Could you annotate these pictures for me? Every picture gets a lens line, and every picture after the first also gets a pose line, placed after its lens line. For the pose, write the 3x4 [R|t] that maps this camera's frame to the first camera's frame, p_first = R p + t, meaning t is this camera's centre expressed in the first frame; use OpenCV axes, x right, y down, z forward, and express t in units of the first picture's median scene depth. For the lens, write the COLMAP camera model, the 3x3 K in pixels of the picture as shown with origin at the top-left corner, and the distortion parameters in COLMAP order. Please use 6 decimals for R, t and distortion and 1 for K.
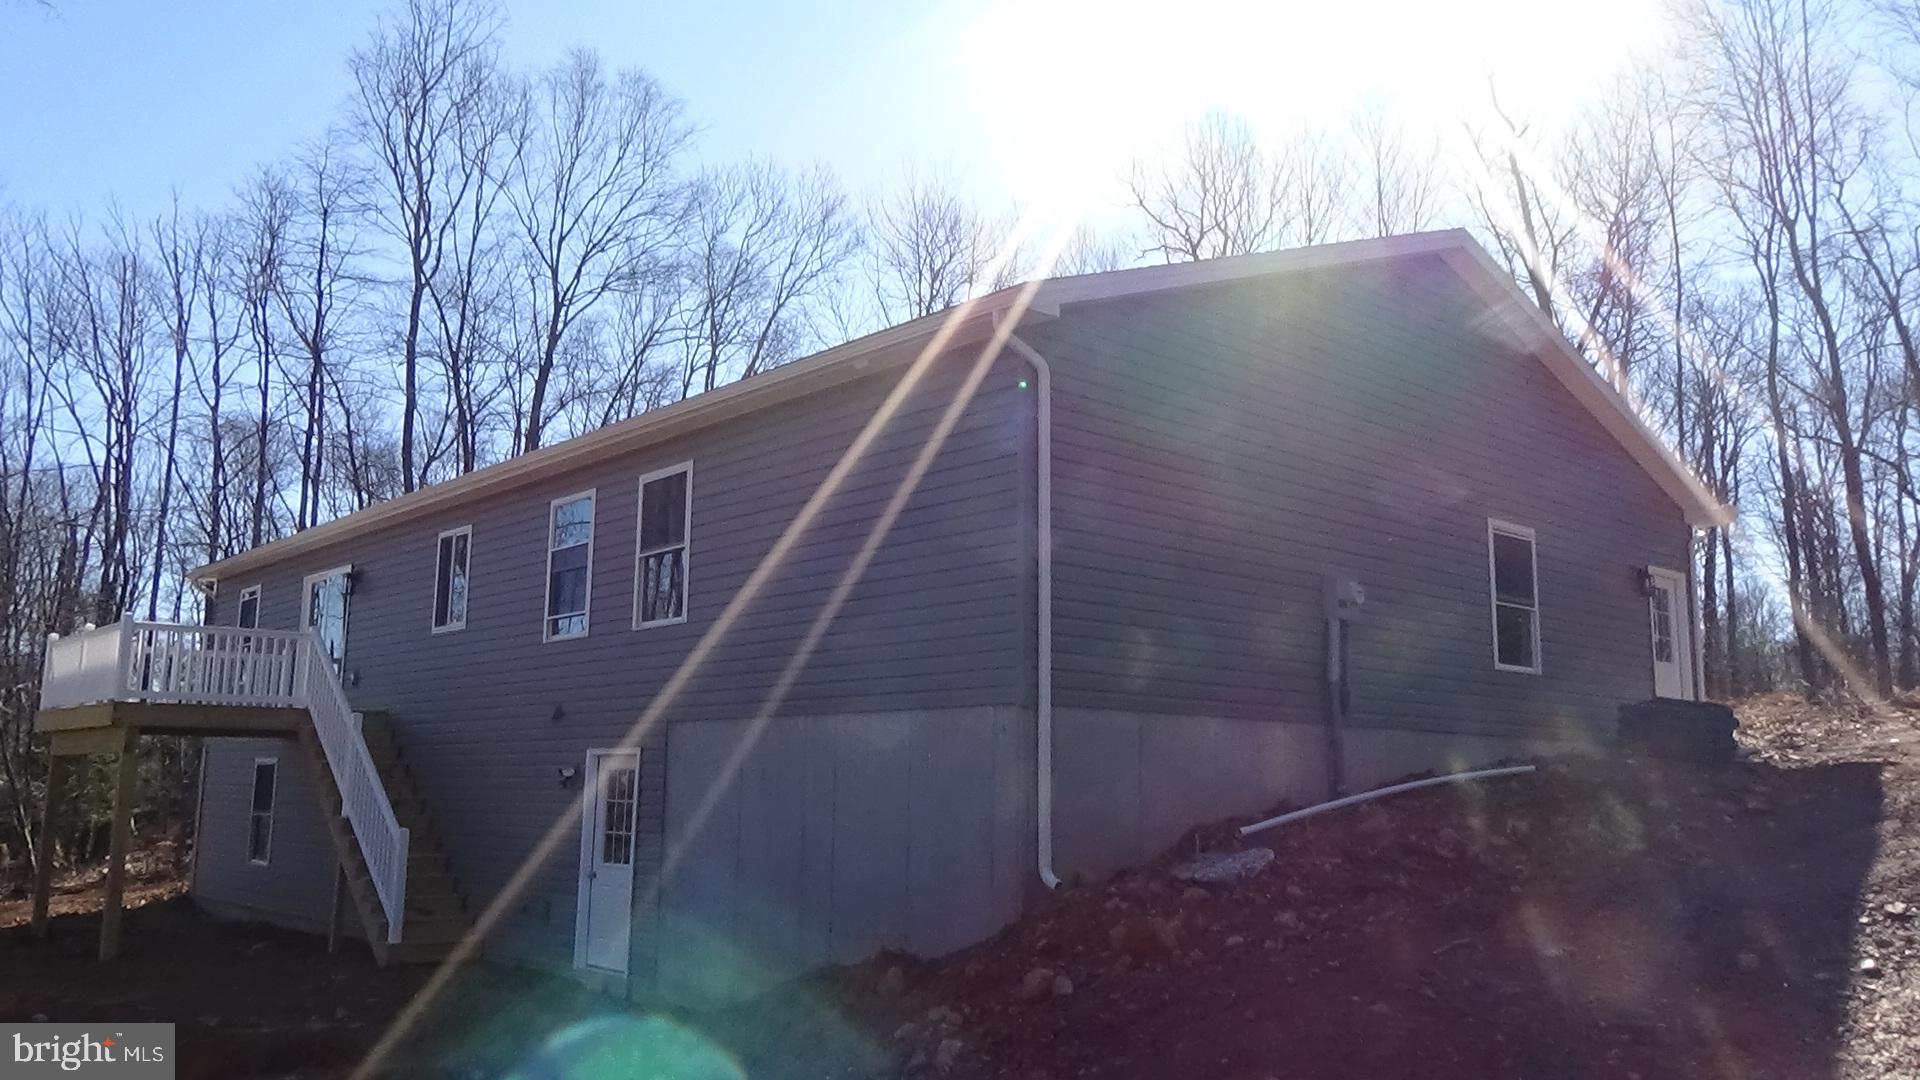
lens RADIAL K [[1484.4, 0, 967.6], [0, 1484.4, 553.8], [0, 0, 1]] dist [-0.006833, 0.008843]
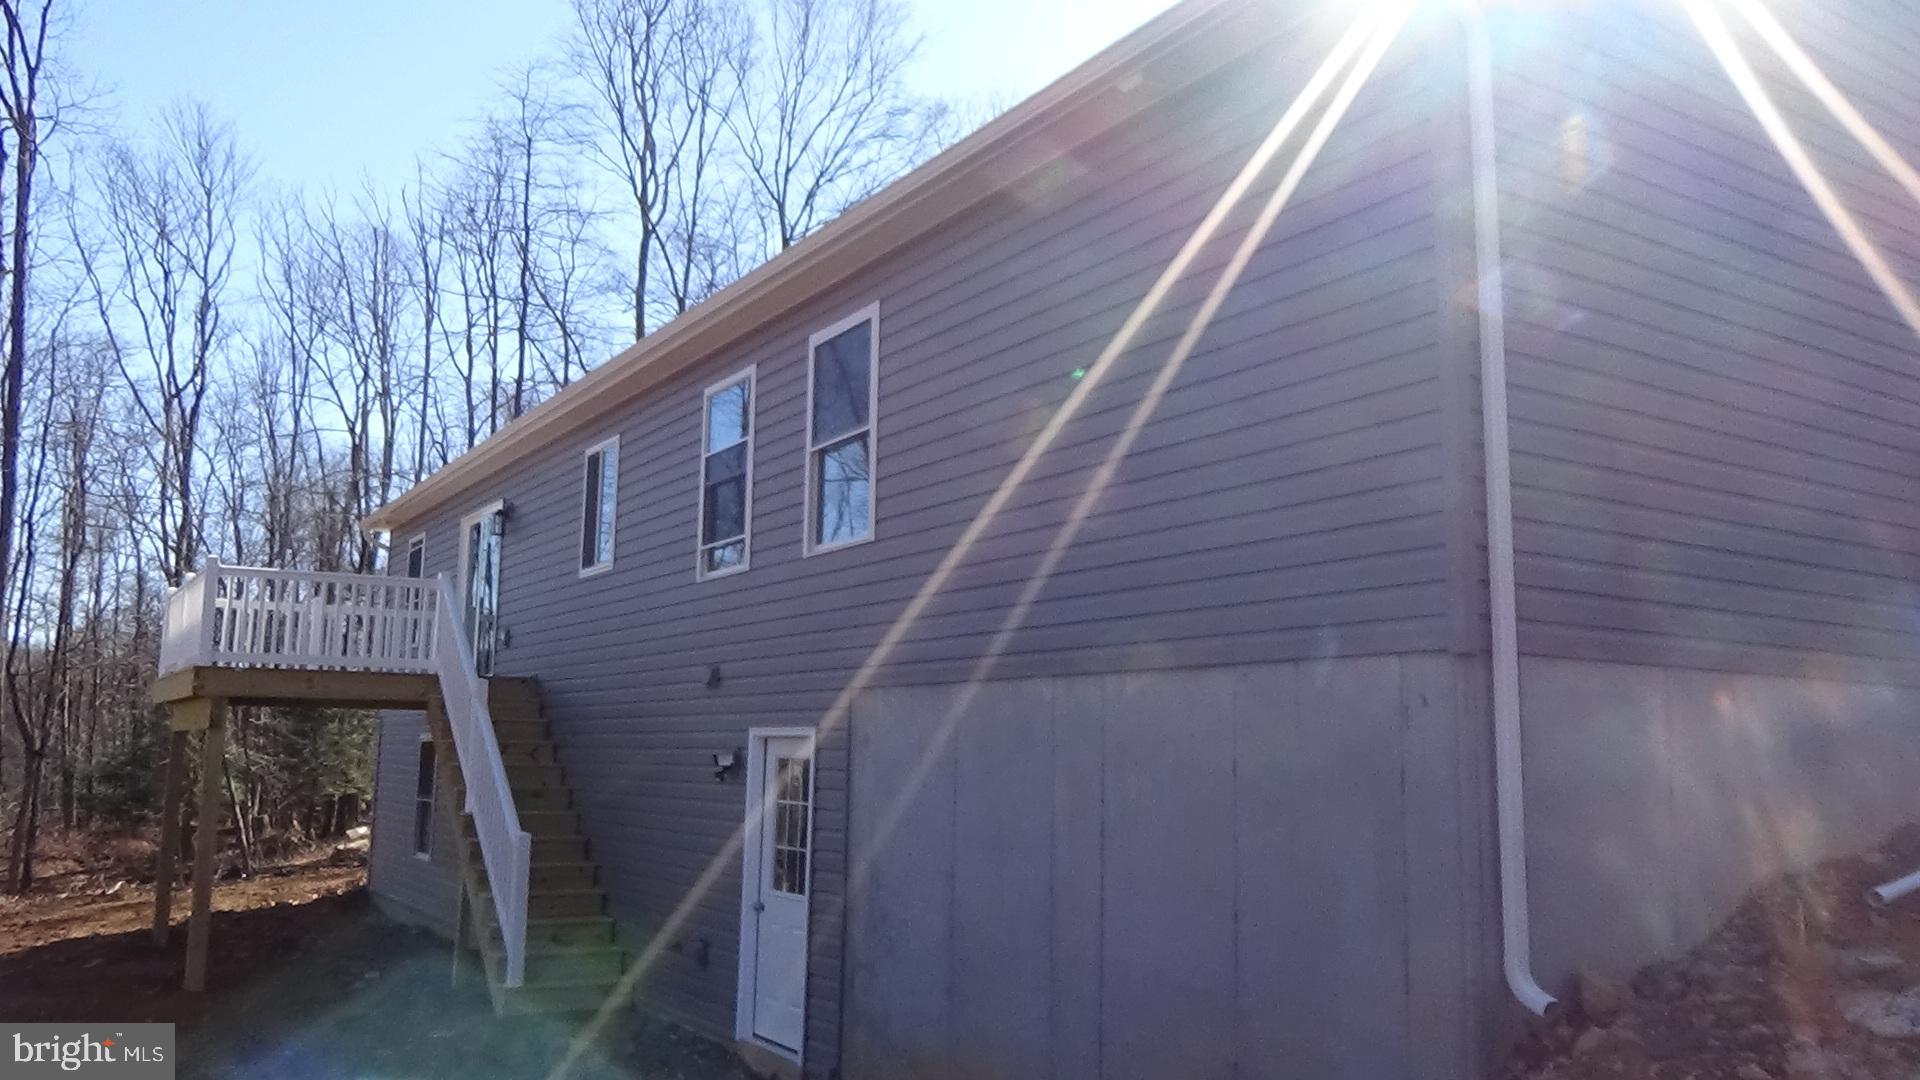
lens RADIAL K [[1484.4, 0, 971.7], [0, 1484.4, 530.6], [0, 0, 1]] dist [-0.006833, 0.008843]
pose [[0.985596, -0.020954, -0.167814, -0.022859], [0.021901, 0.999753, 0.003795, 0.027725], [0.167693, -0.007416, 0.985811, 0.239120]]
